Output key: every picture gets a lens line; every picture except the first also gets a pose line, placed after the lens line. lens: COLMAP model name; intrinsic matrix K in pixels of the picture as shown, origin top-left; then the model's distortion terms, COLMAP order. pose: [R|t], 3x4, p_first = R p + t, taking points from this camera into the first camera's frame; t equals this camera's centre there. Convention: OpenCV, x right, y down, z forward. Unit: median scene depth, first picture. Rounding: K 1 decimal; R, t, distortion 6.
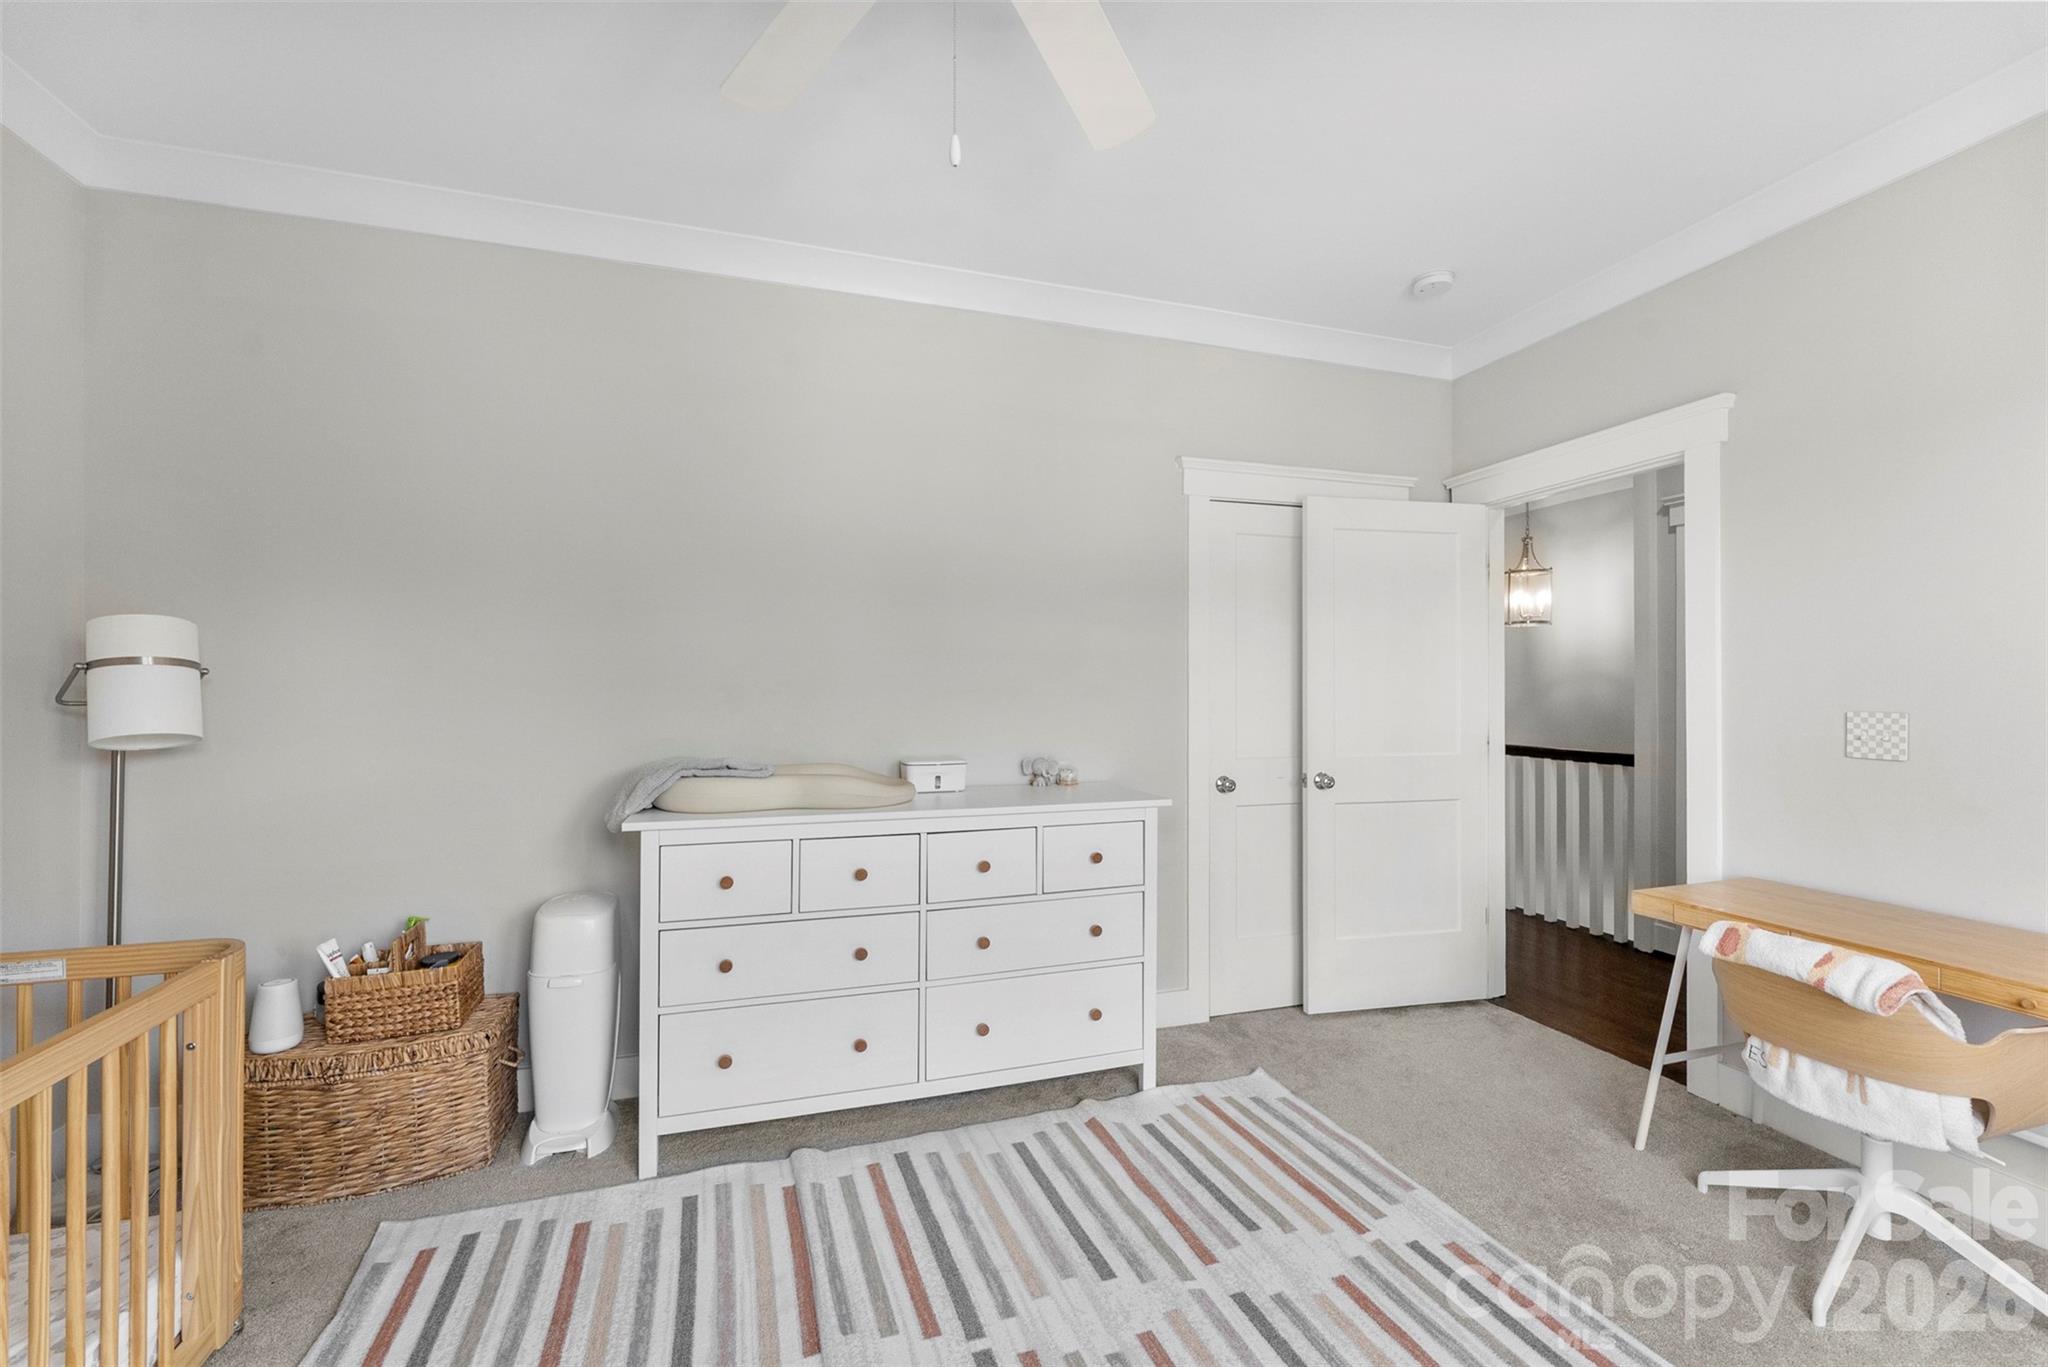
lens RADIAL K [[833.1, 0, 1024.0], [0, 833.1, 683.5], [0, 0, 1]] dist [0.000096, -0.000166]
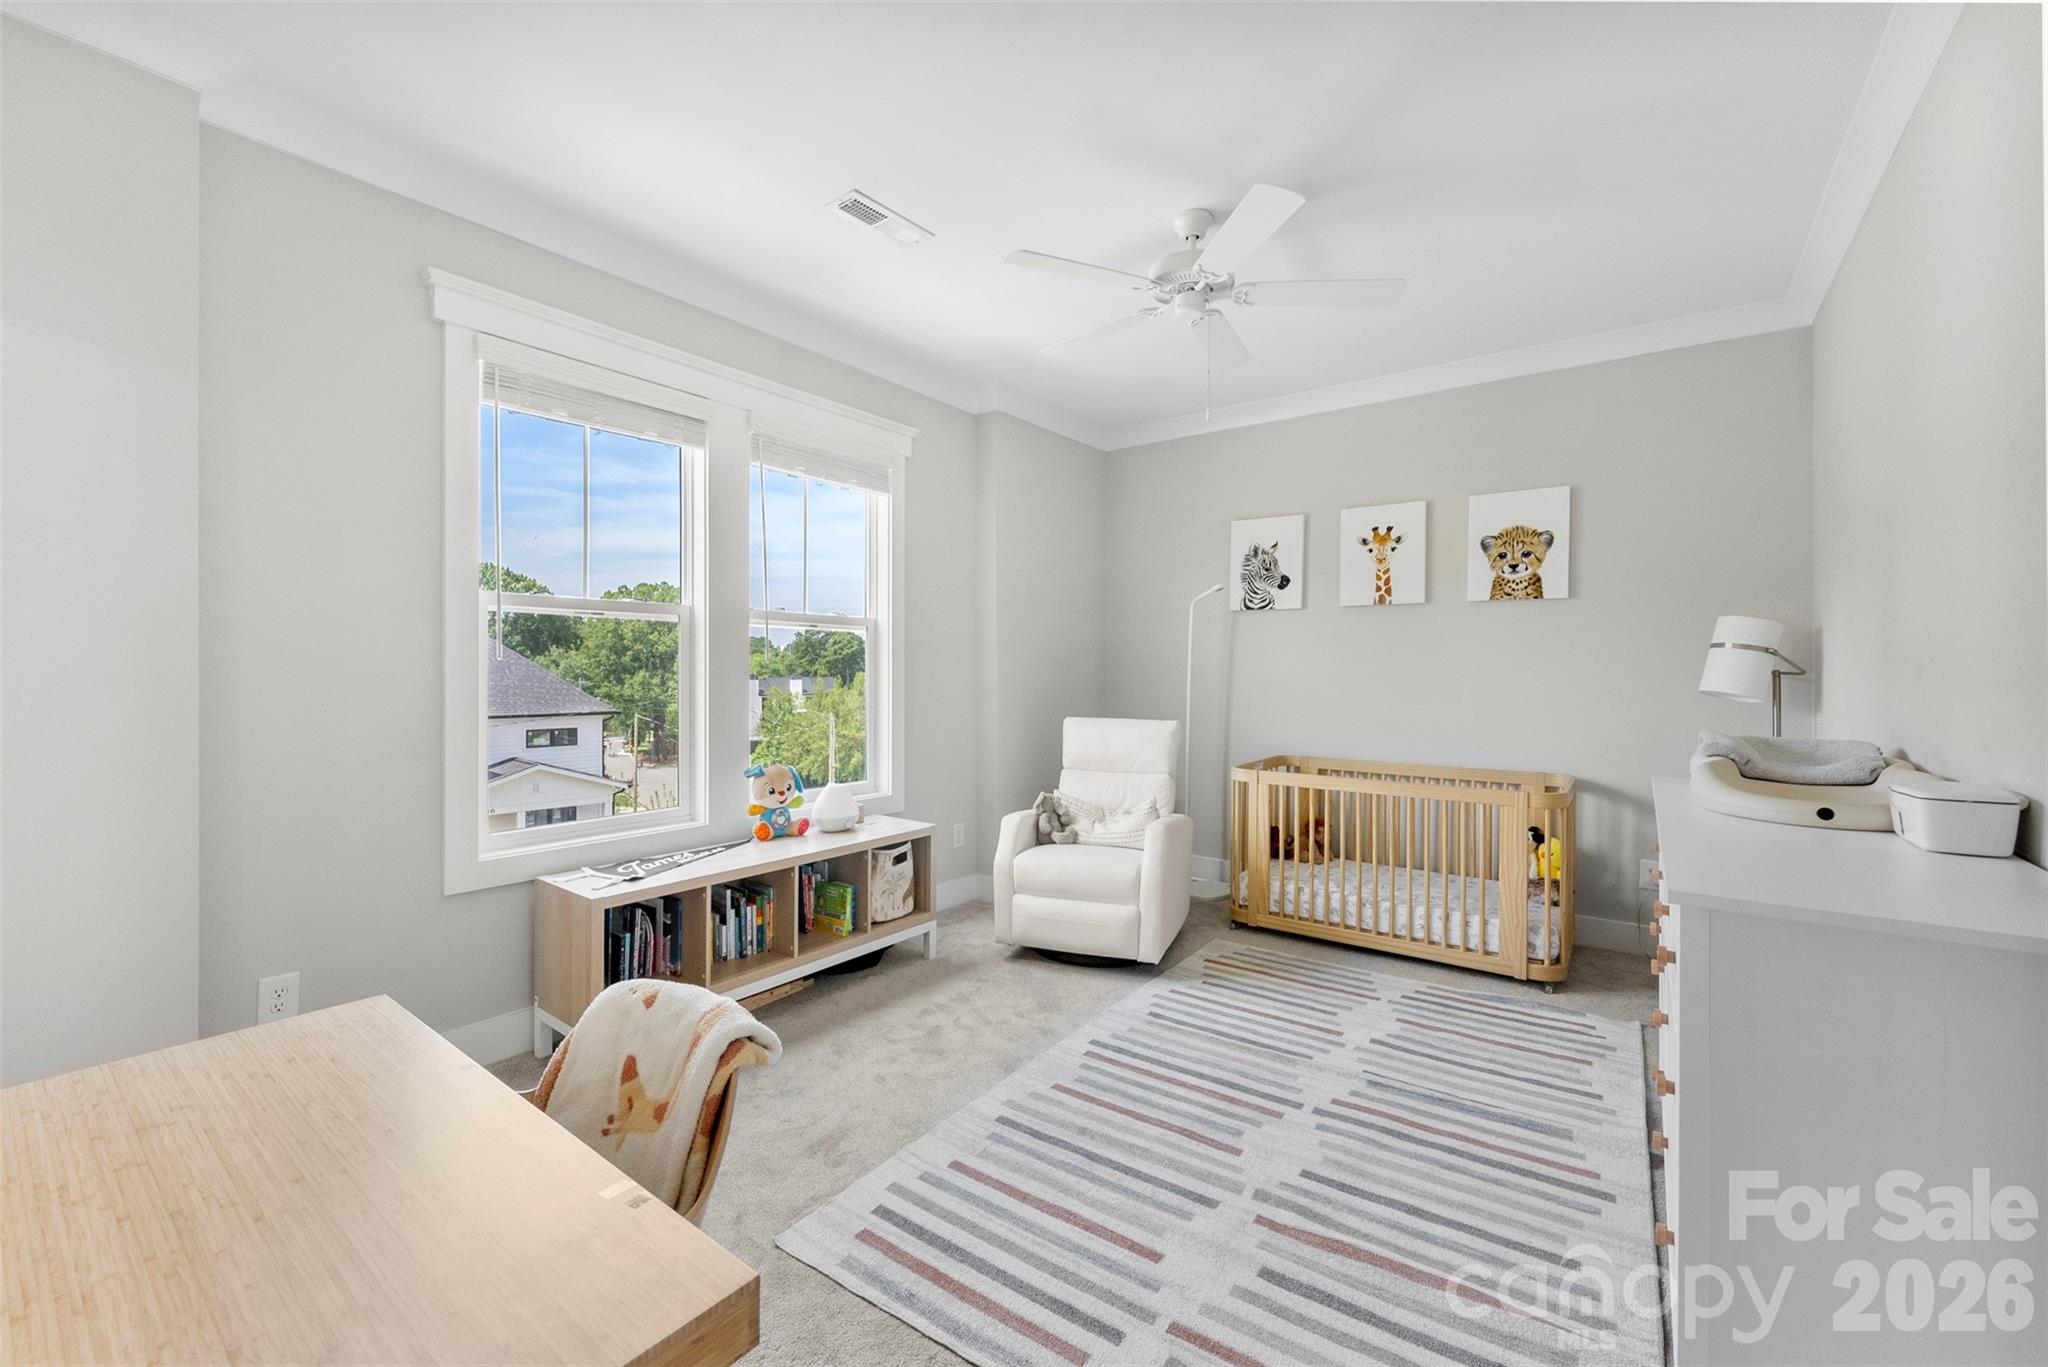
lens RADIAL K [[802.2, 0, 1029.4], [0, 802.2, 667.9], [0, 0, 1]] dist [0.000254, 0.000028]
pose [[-0.803636, -0.000757, -0.595120, 0.938978], [-0.003780, 0.999986, 0.003833, 0.014347], [0.595109, 0.005329, -0.803628, 1.469424]]
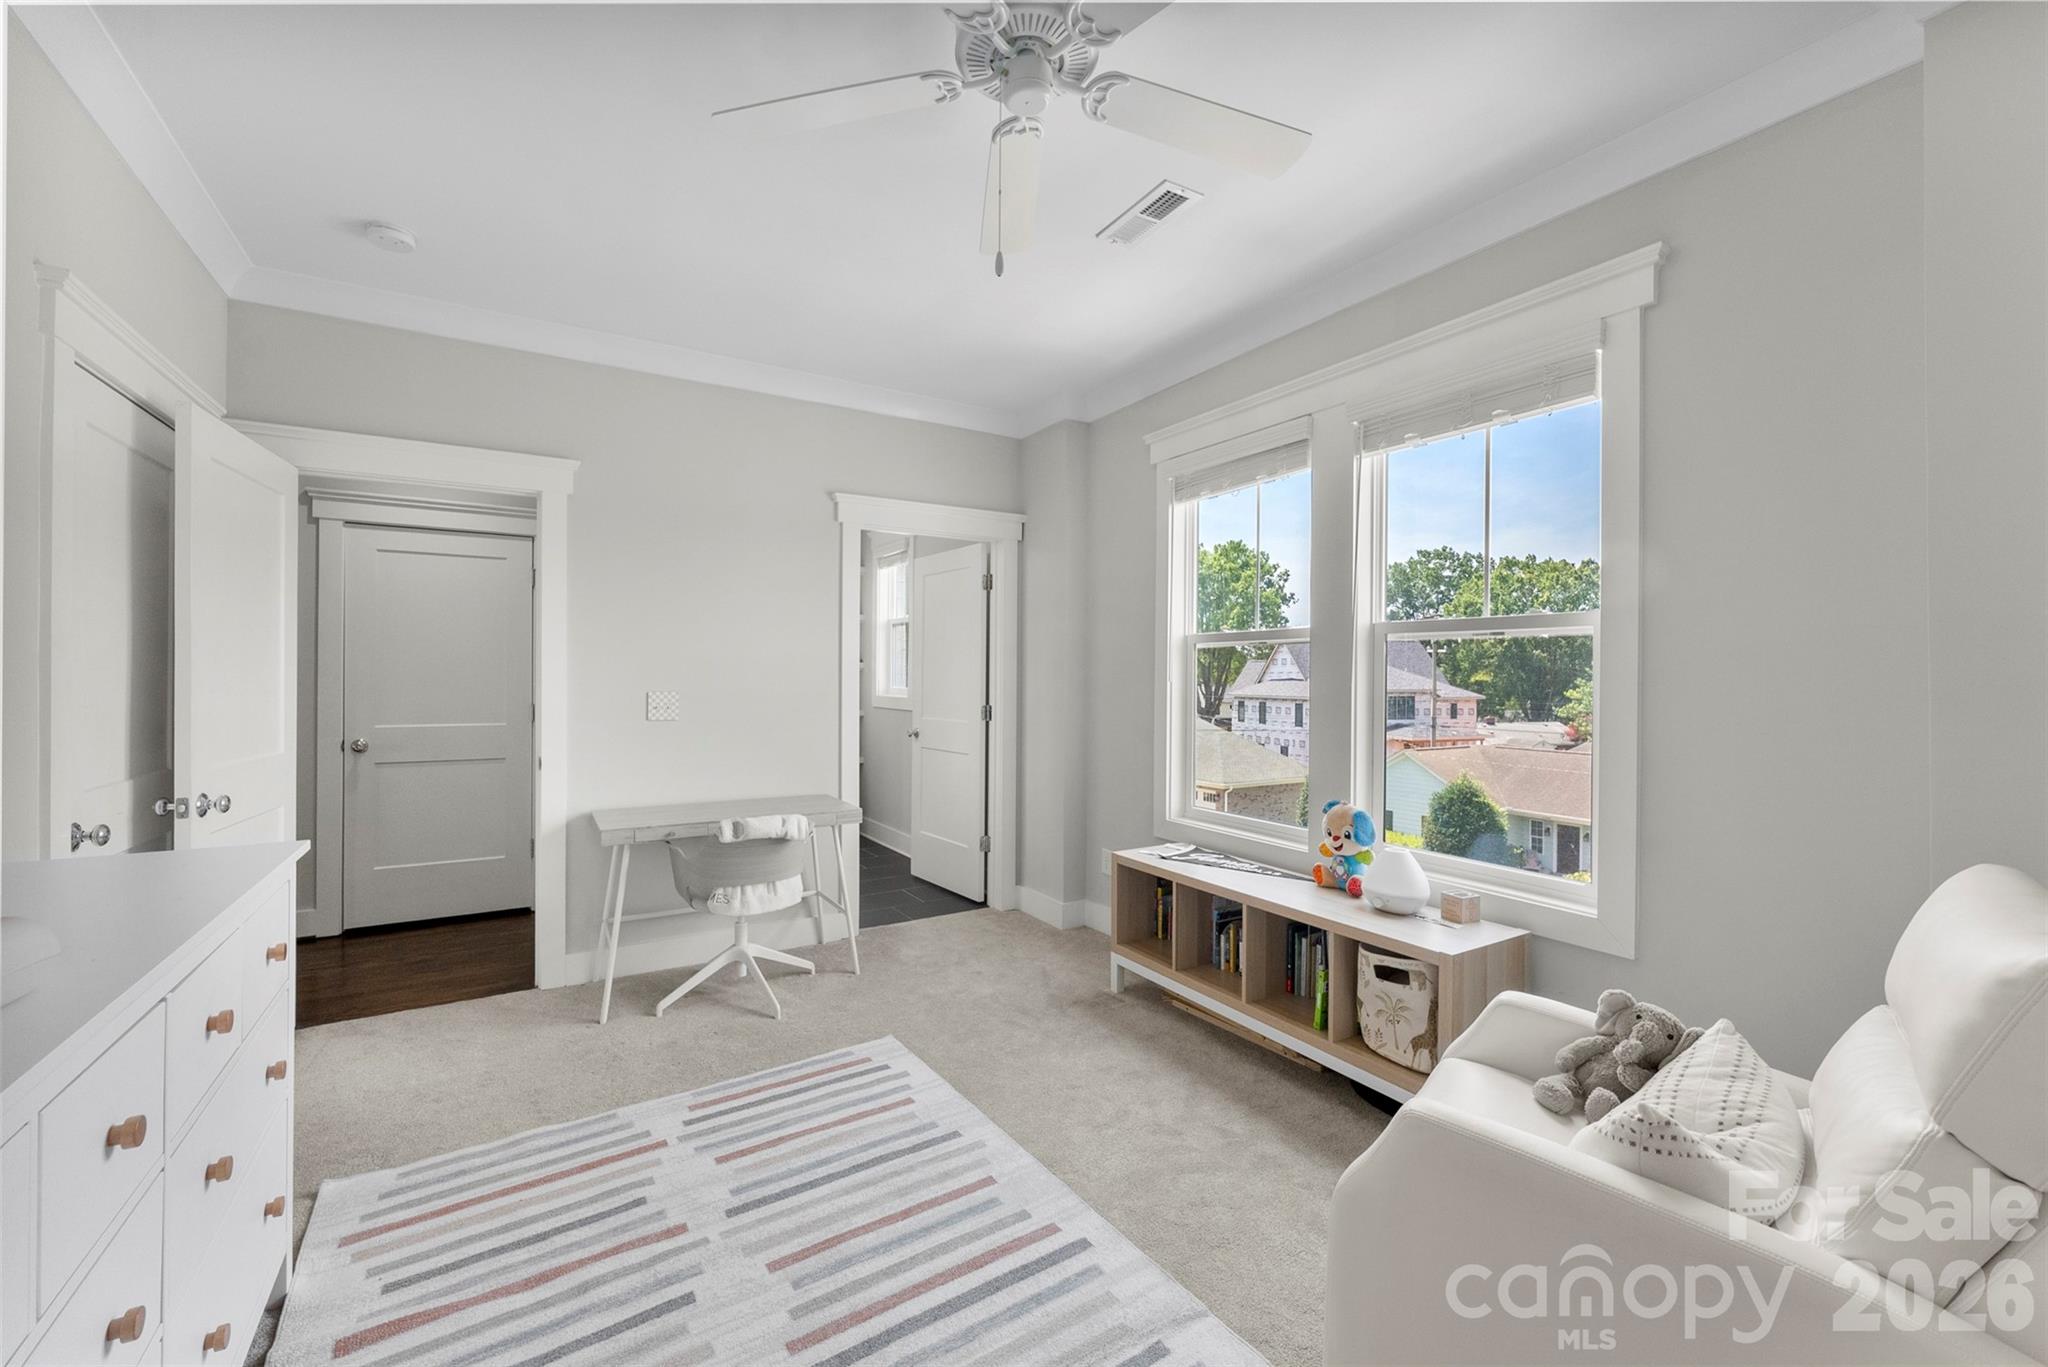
lens RADIAL K [[833.1, 0, 1024.0], [0, 833.1, 683.5], [0, 0, 1]] dist [0.000096, -0.000166]
pose [[-0.260612, -0.004401, 0.965433, -0.806555], [-0.008999, 0.999957, 0.002129, 0.007832], [-0.965402, -0.008133, -0.260641, 0.786872]]
